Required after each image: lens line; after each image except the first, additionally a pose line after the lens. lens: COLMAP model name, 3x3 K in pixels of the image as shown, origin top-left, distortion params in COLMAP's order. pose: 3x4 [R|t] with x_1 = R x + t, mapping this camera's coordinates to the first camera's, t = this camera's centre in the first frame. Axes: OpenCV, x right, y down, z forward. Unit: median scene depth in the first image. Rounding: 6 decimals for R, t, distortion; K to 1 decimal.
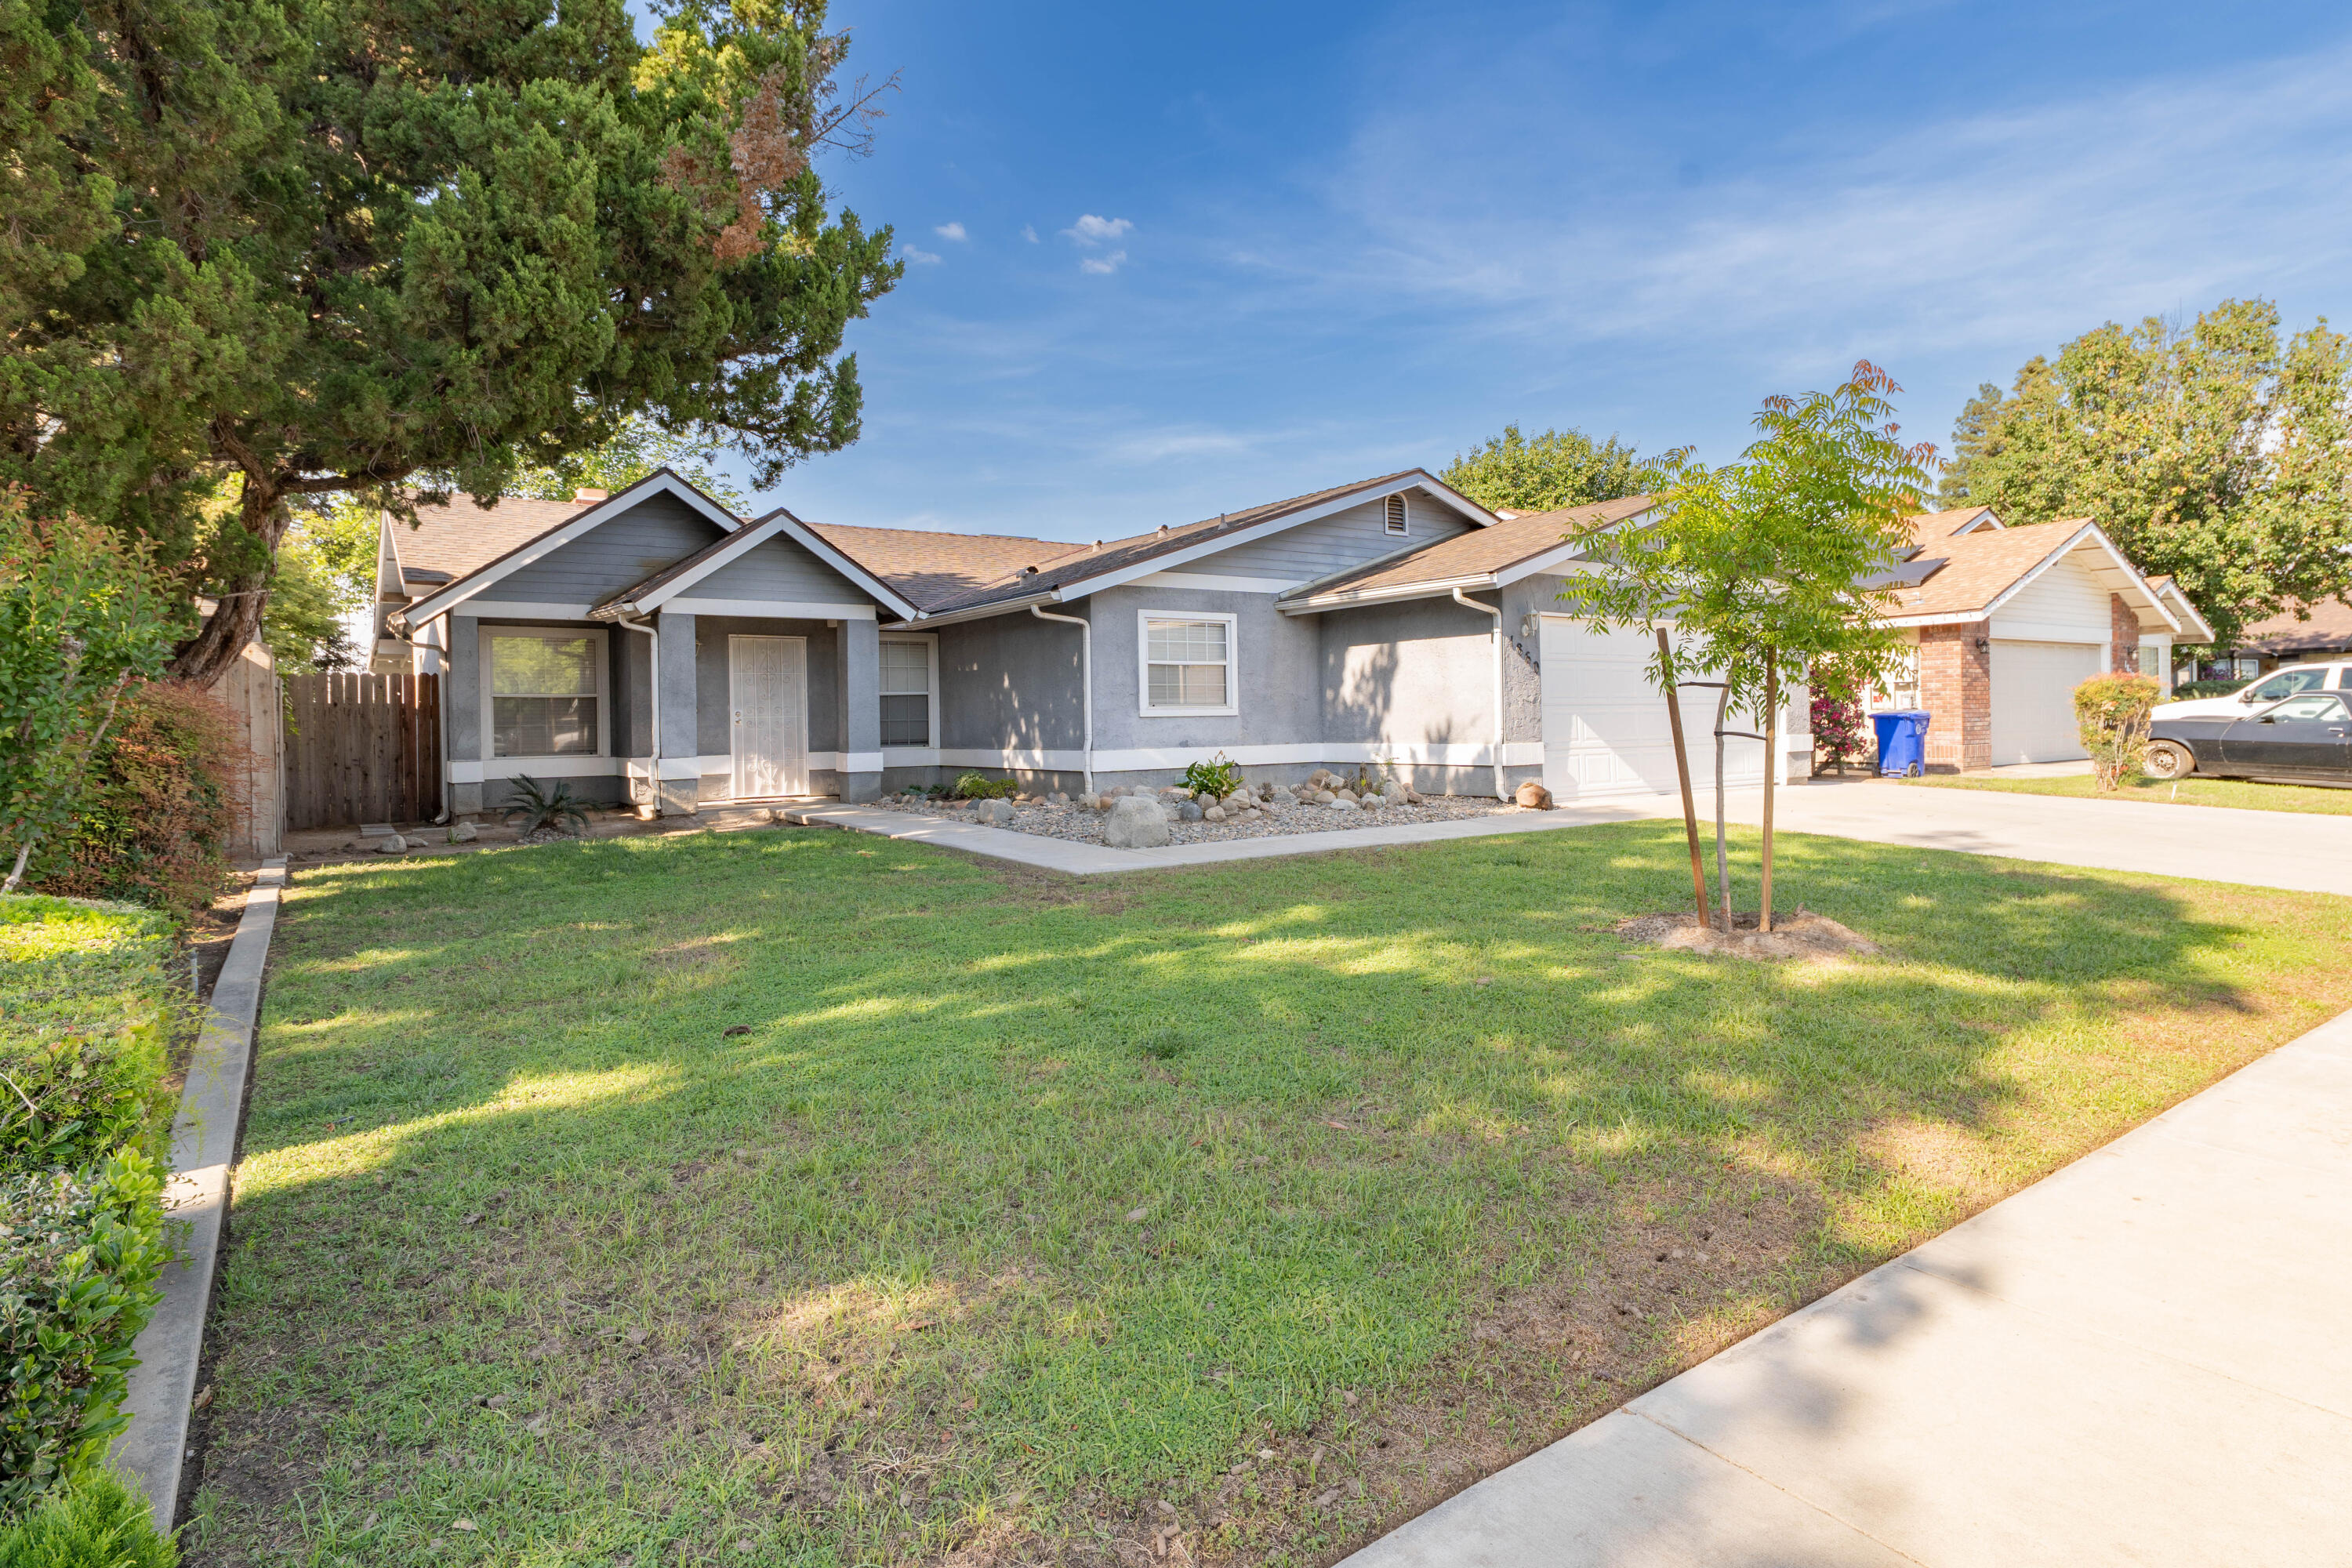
lens RADIAL K [[1280.8, 0, 1212.0], [0, 1280.8, 759.8], [0, 0, 1]] dist [0.011696, -0.006844]
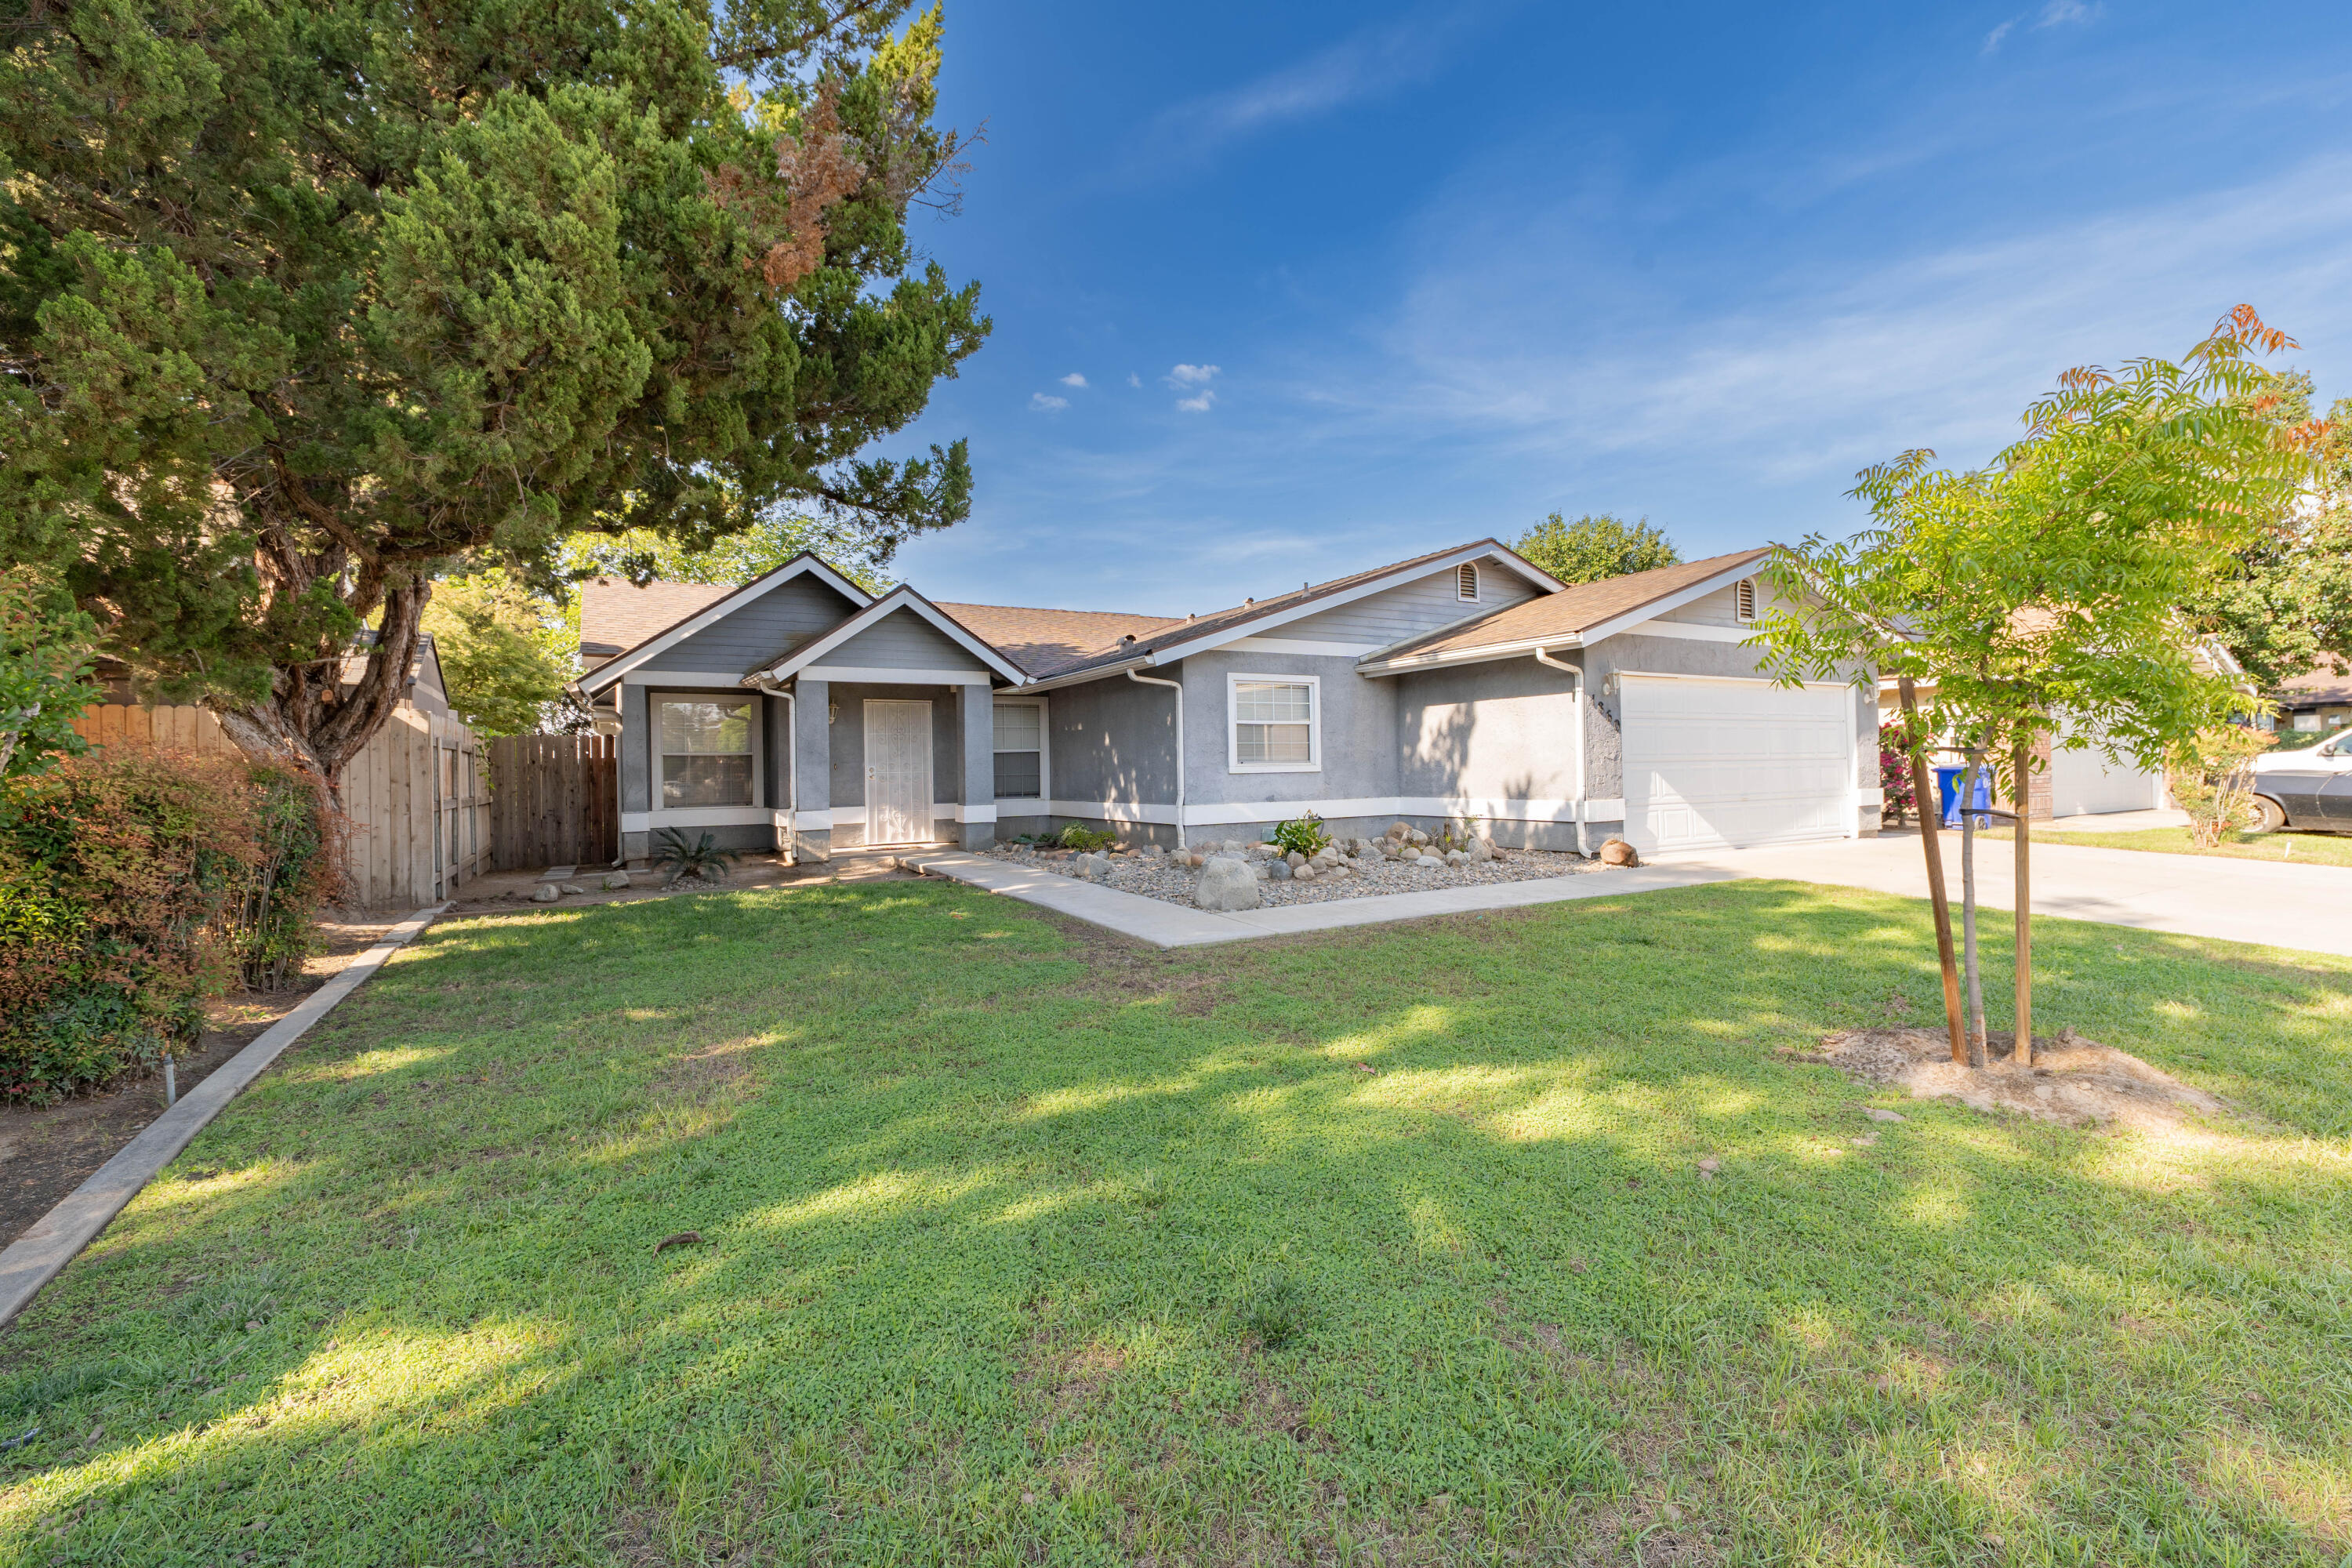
lens RADIAL K [[1025.2, 0, 1181.0], [0, 1025.2, 778.4], [0, 0, 1]] dist [0.009889, 0.000275]
pose [[0.994890, 0.000595, -0.100962, -0.010264], [-0.002581, 0.999806, -0.019540, -0.012957], [0.100931, 0.019700, 0.994698, 0.150618]]
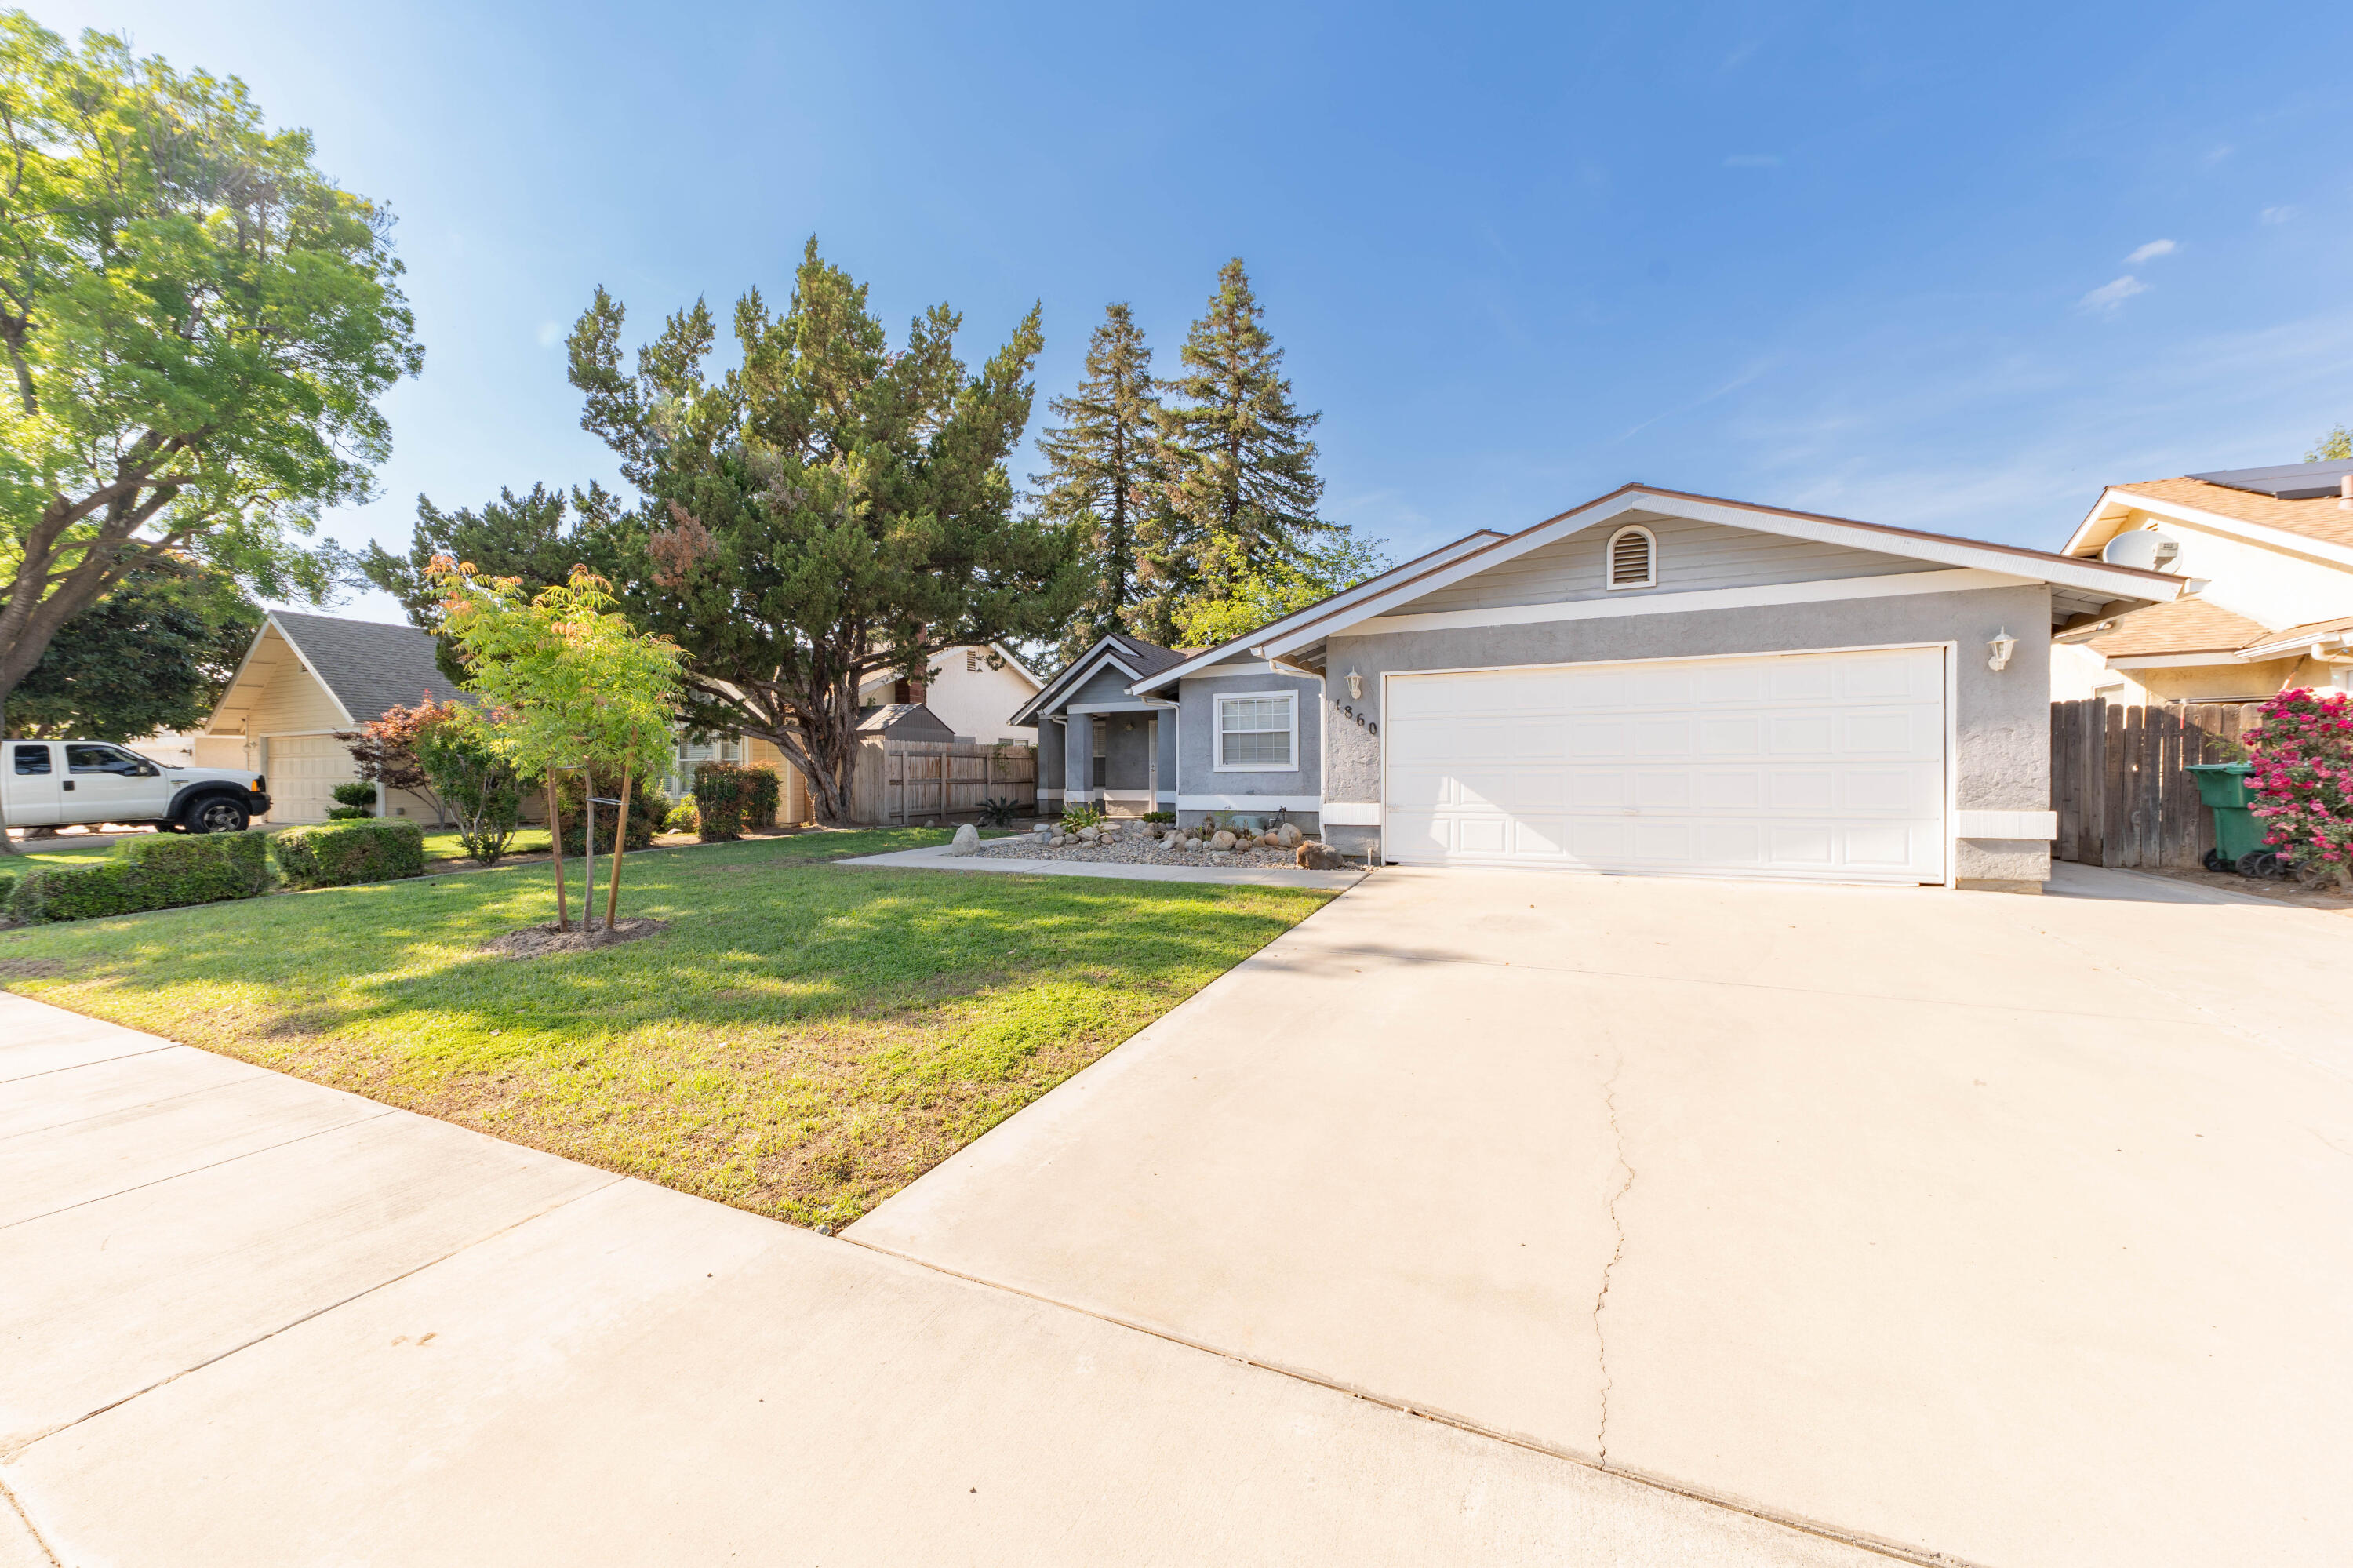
lens RADIAL K [[908.0, 0, 1184.4], [0, 908.0, 774.7], [0, 0, 1]] dist [0.005322, -0.001154]
pose [[0.462593, 0.016800, -0.886411, 0.814490], [-0.026413, 0.999638, 0.005161, -0.035581], [0.886177, 0.021026, 0.462869, 0.535028]]
